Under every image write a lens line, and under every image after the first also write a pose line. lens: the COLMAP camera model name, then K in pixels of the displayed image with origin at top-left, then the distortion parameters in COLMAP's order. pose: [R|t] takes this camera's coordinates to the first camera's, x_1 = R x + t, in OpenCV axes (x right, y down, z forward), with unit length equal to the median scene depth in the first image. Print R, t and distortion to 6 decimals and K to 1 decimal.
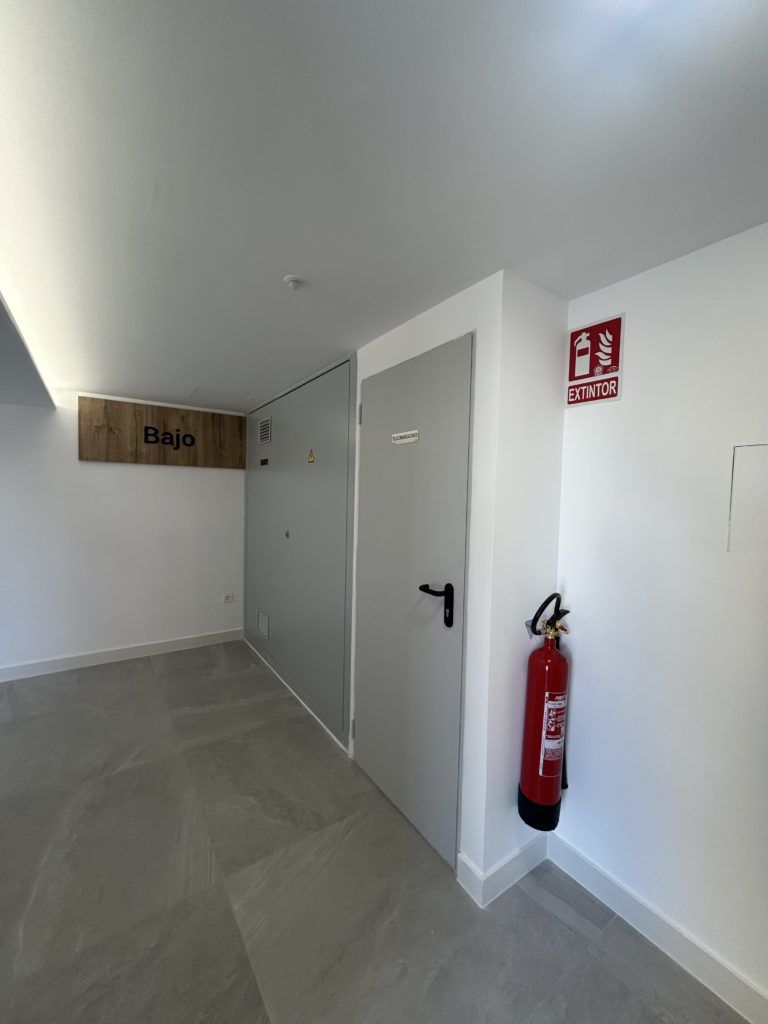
lens RADIAL K [[411.1, 0, 384.0], [0, 411.1, 512.0], [0, 0, 1]] dist [0.002715, 0.000002]
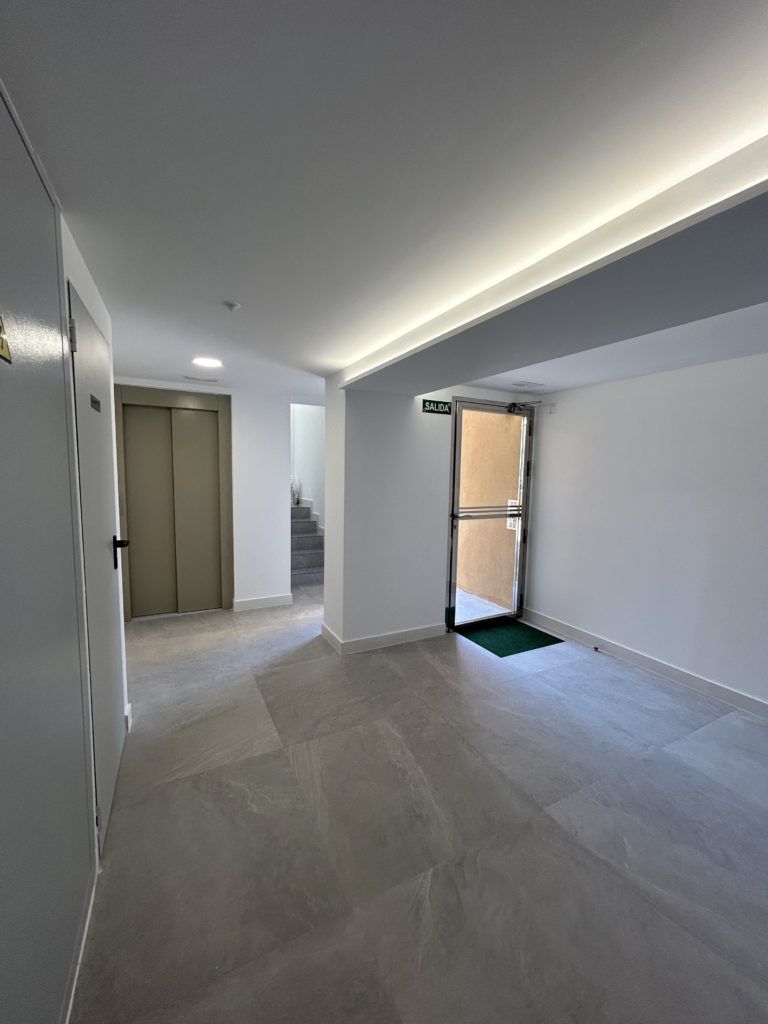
lens RADIAL K [[411.1, 0, 384.0], [0, 411.1, 512.0], [0, 0, 1]] dist [0.002715, 0.000002]
pose [[-0.991542, -0.055831, 0.117165, -0.815449], [-0.038853, 0.989033, 0.142490, -0.112344], [-0.123836, 0.136733, -0.982837, 2.138360]]
